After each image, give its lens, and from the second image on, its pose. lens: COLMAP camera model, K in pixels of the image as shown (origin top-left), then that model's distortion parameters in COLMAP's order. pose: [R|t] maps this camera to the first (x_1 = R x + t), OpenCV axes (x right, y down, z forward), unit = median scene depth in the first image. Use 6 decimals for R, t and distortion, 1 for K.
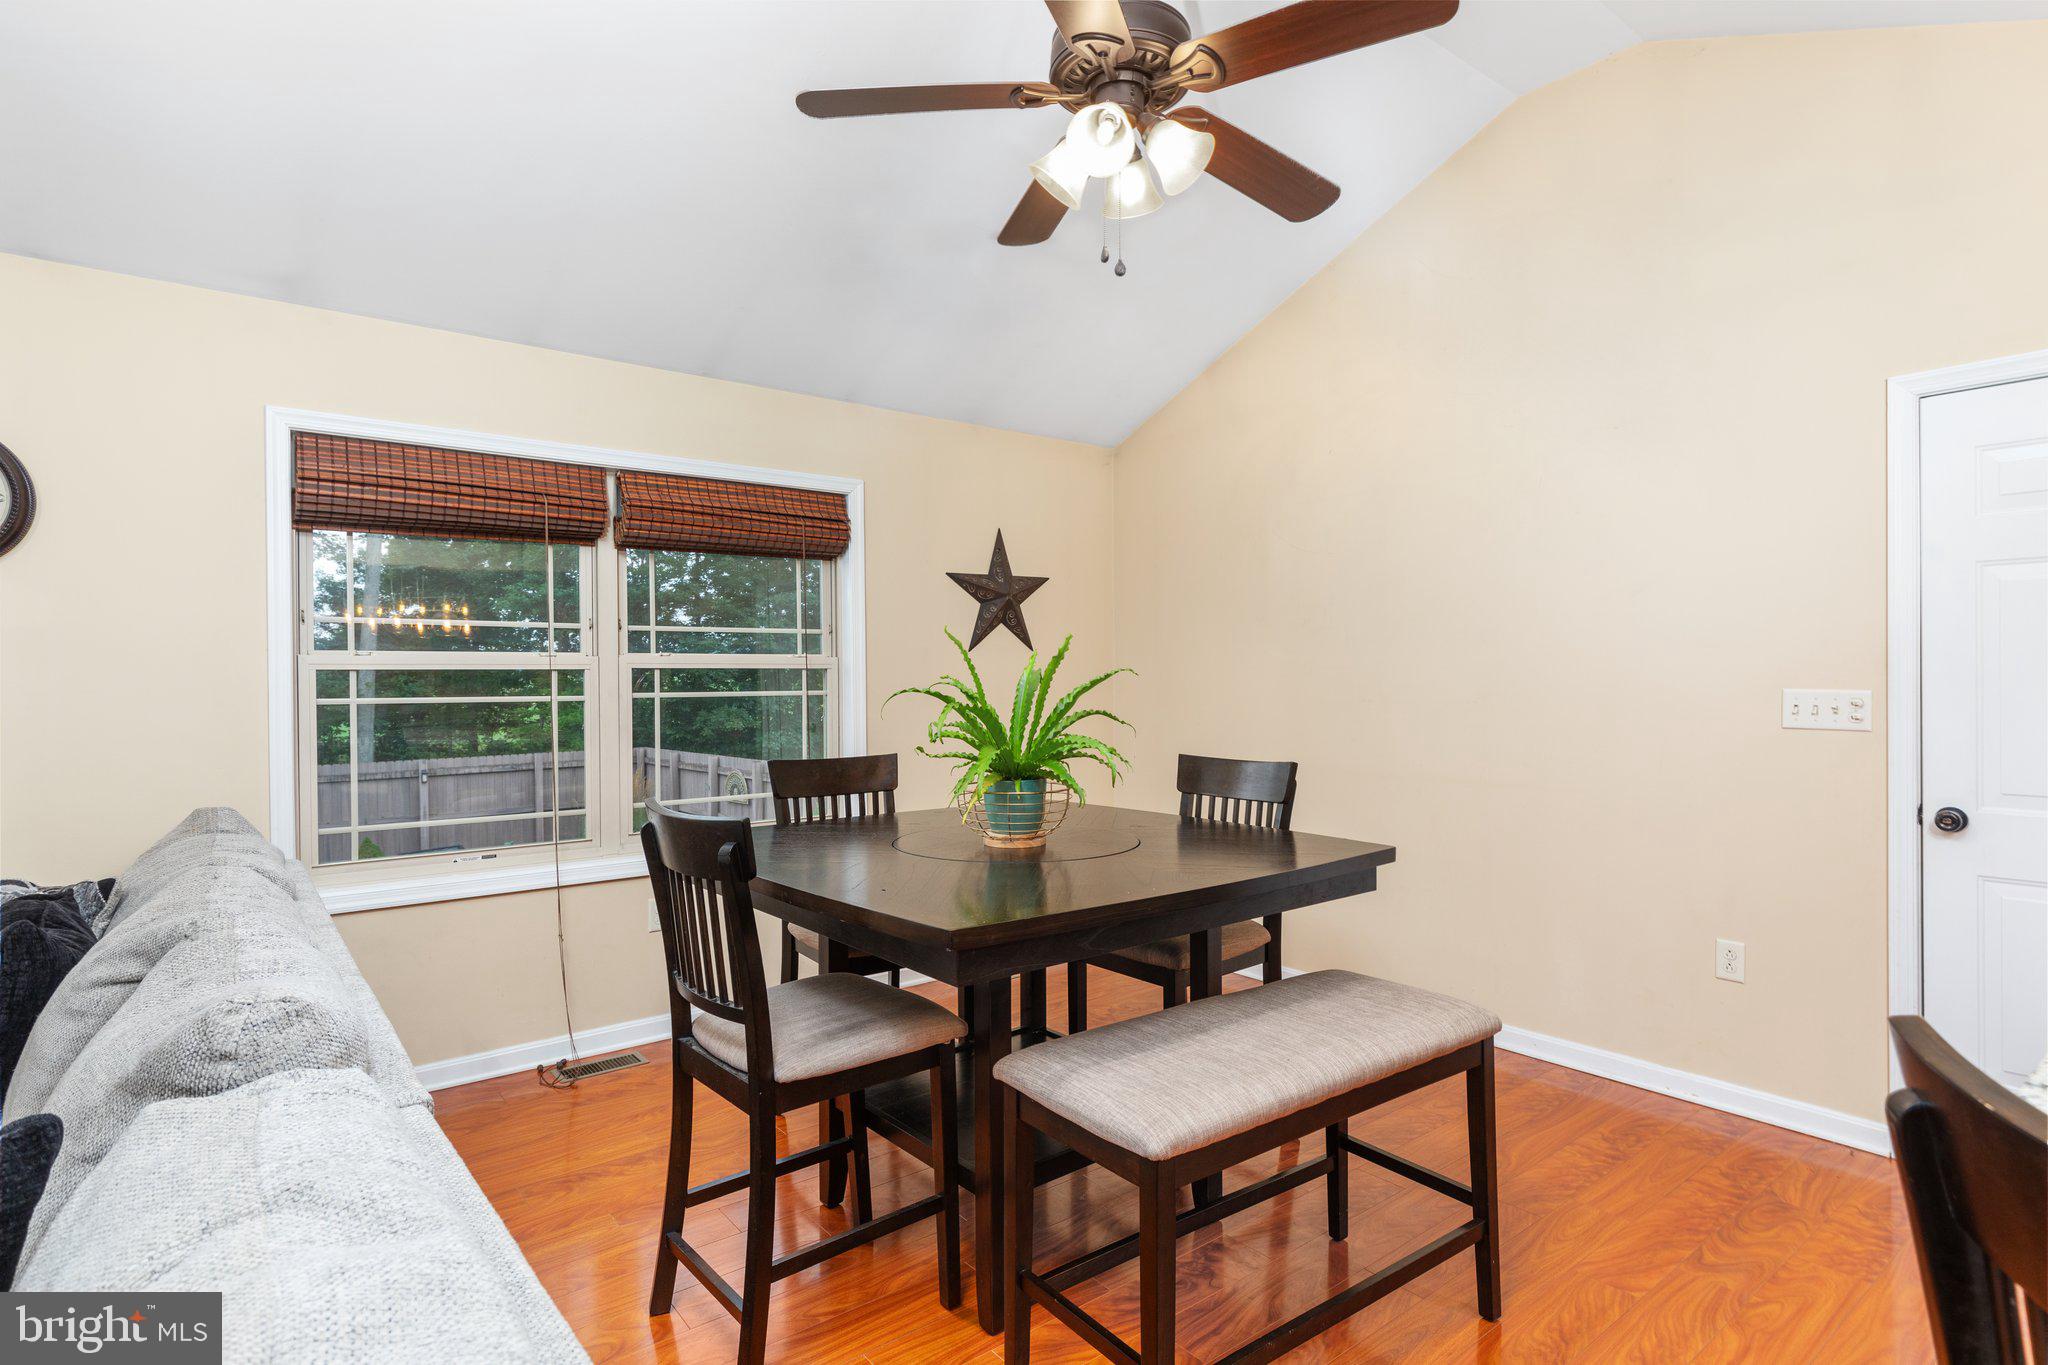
lens RADIAL K [[1064.6, 0, 1051.9], [0, 1064.6, 683.4], [0, 0, 1]] dist [-0.000442, -0.002289]
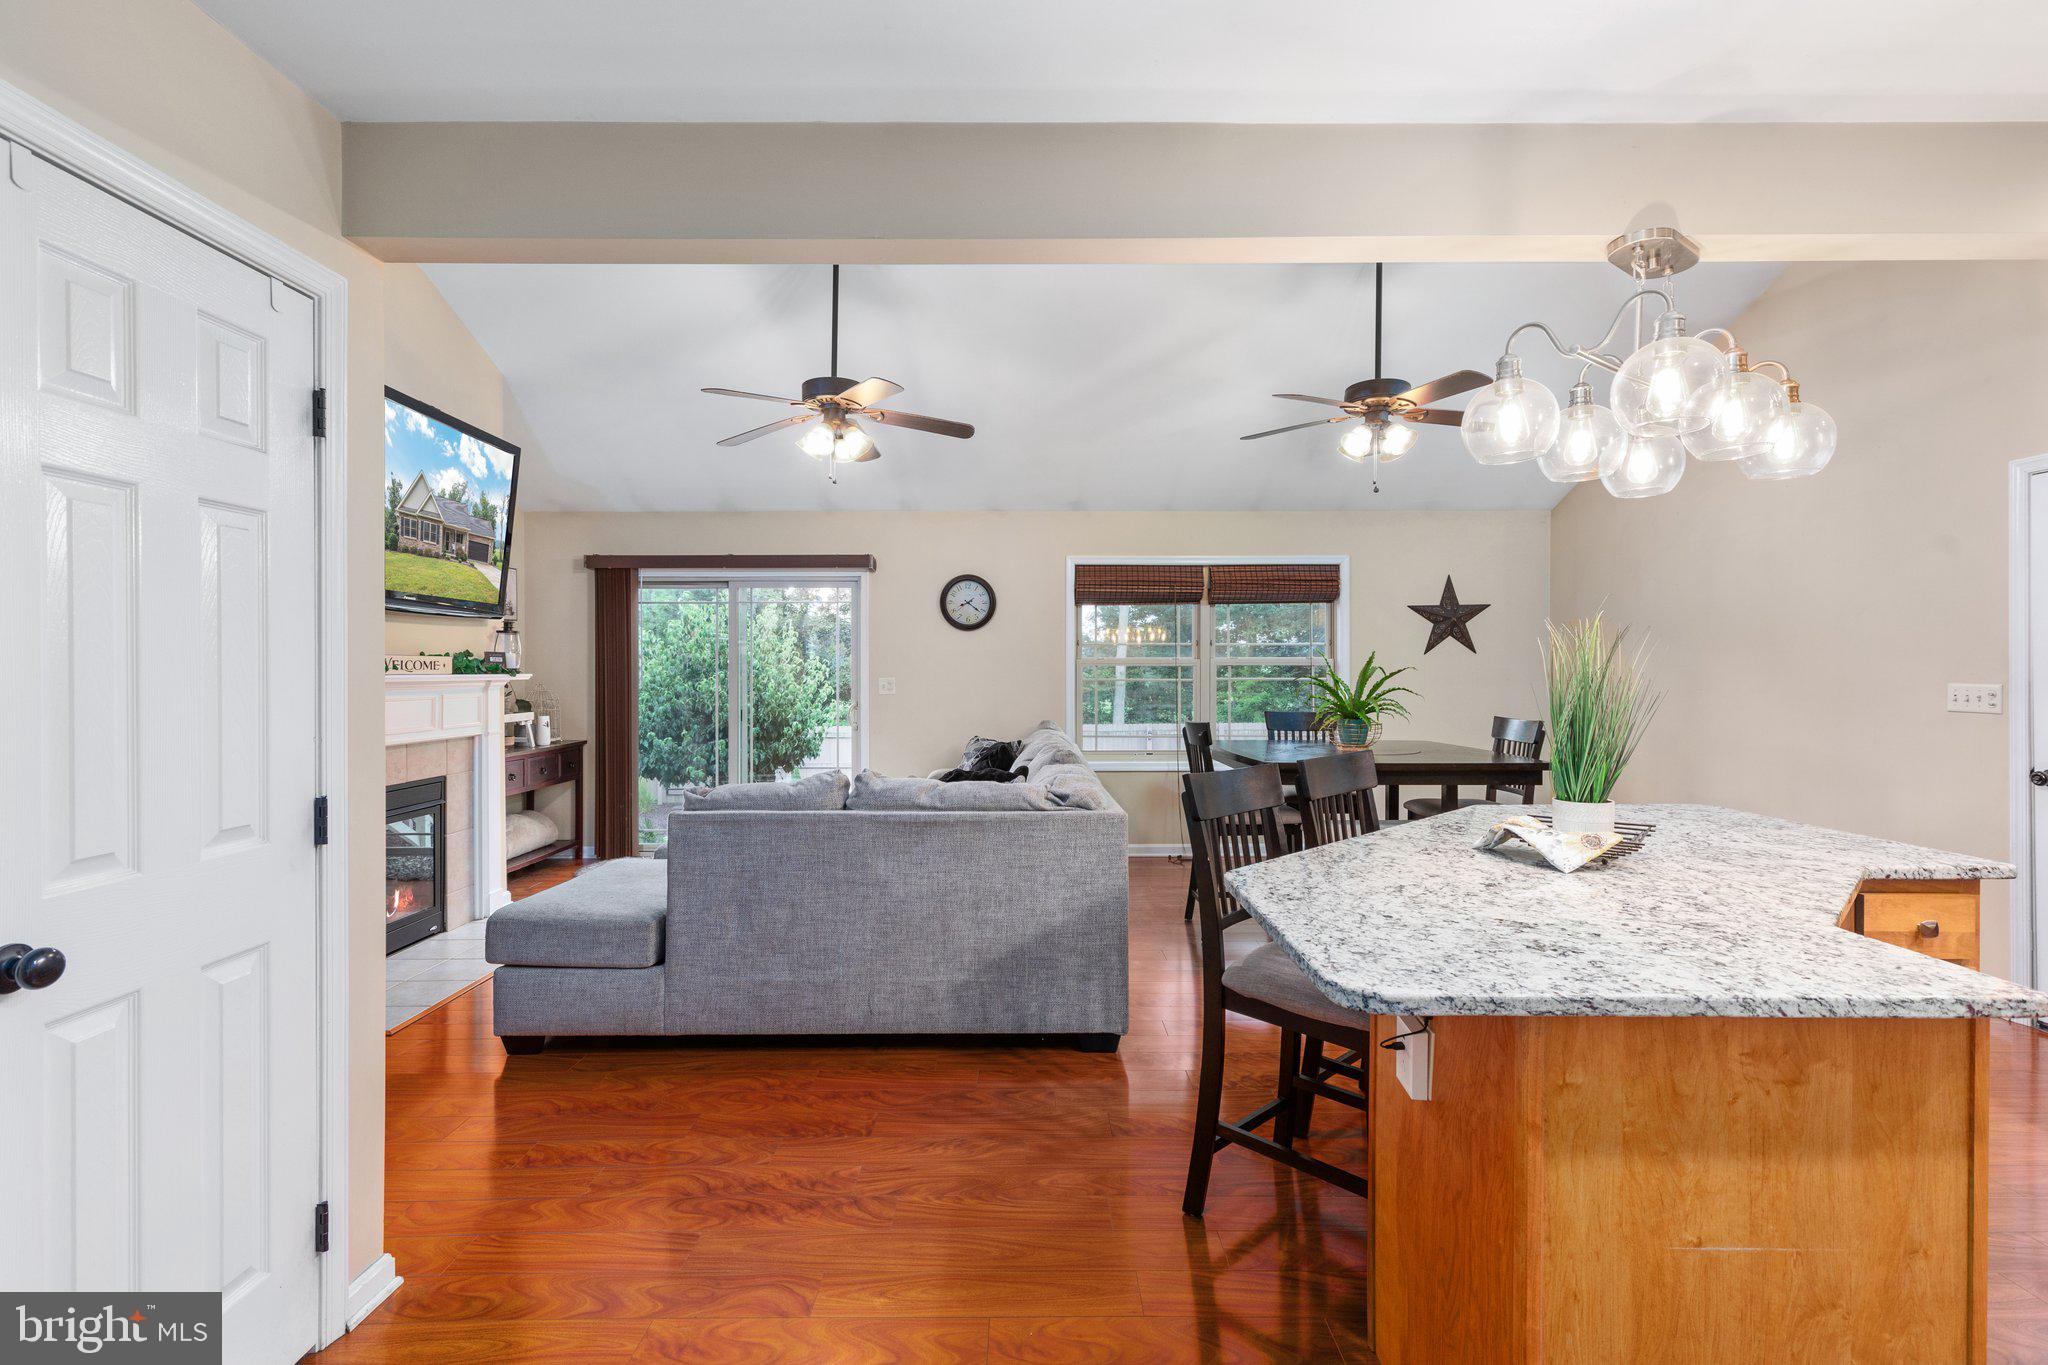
lens RADIAL K [[901.3, 0, 1011.9], [0, 901.3, 676.4], [0, 0, 1]] dist [-0.001048, 0.000256]
pose [[0.774794, 0.011338, -0.632112, 0.377764], [-0.009683, 0.999935, 0.006066, 0.000849], [0.632140, 0.001421, 0.774853, -0.544623]]
